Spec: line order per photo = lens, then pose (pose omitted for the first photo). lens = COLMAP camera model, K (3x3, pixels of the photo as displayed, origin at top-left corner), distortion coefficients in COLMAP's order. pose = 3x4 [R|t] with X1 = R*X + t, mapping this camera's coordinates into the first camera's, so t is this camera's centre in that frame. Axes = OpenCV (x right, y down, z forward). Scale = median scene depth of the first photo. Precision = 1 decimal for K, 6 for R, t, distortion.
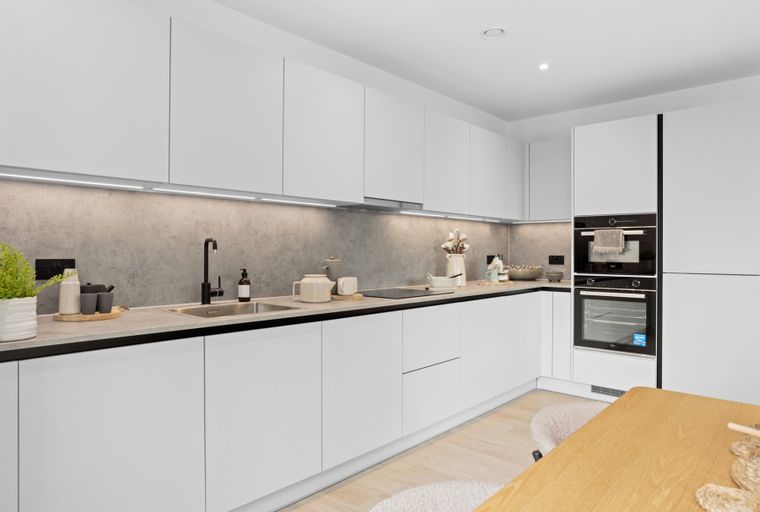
lens RADIAL K [[500.2, 0, 380.0], [0, 500.2, 256.0], [0, 0, 1]] dist [0.000748, 0.000674]
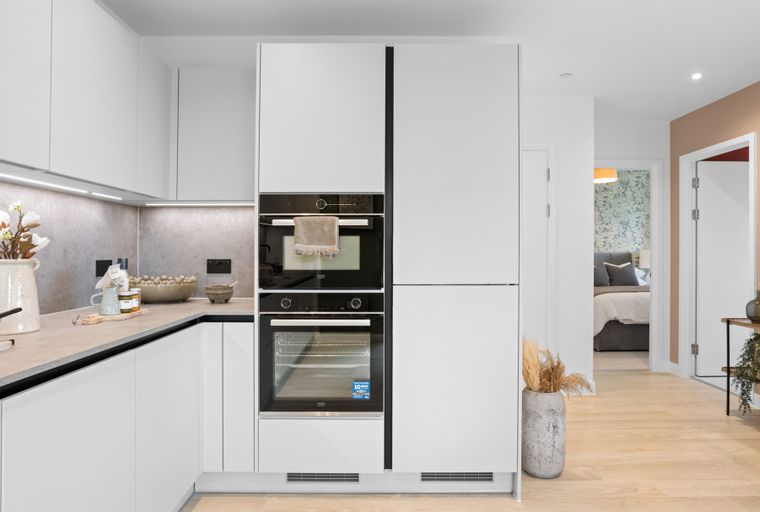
lens RADIAL K [[479.8, 0, 381.2], [0, 479.8, 251.0], [0, 0, 1]] dist [-0.039724, 0.000935]
pose [[0.741867, 0.001024, 0.670546, 0.117916], [0.008046, 0.999913, -0.010429, -0.004211], [-0.670498, 0.013132, 0.741795, 0.489686]]
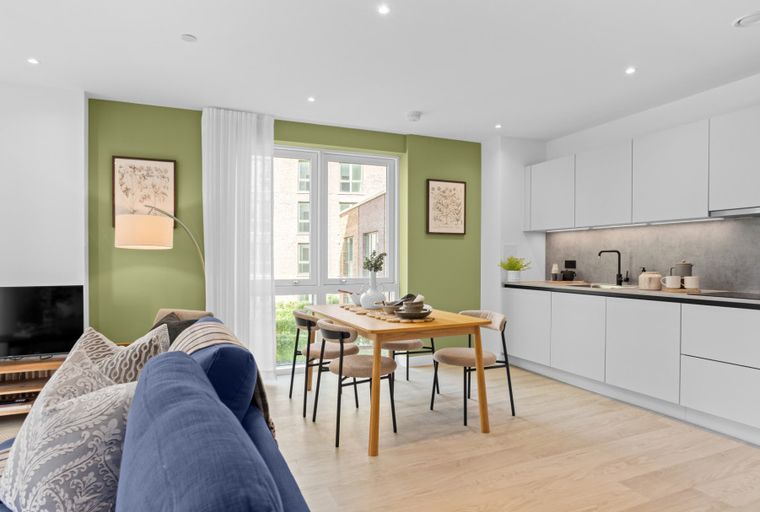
lens RADIAL K [[434.4, 0, 378.8], [0, 434.4, 260.8], [0, 0, 1]] dist [-0.041837, 0.038518]
pose [[-0.415299, 0.001442, -0.909684, 0.955514], [-0.007331, 0.999961, 0.004932, 0.001807], [0.909655, 0.008717, -0.415272, 0.542414]]
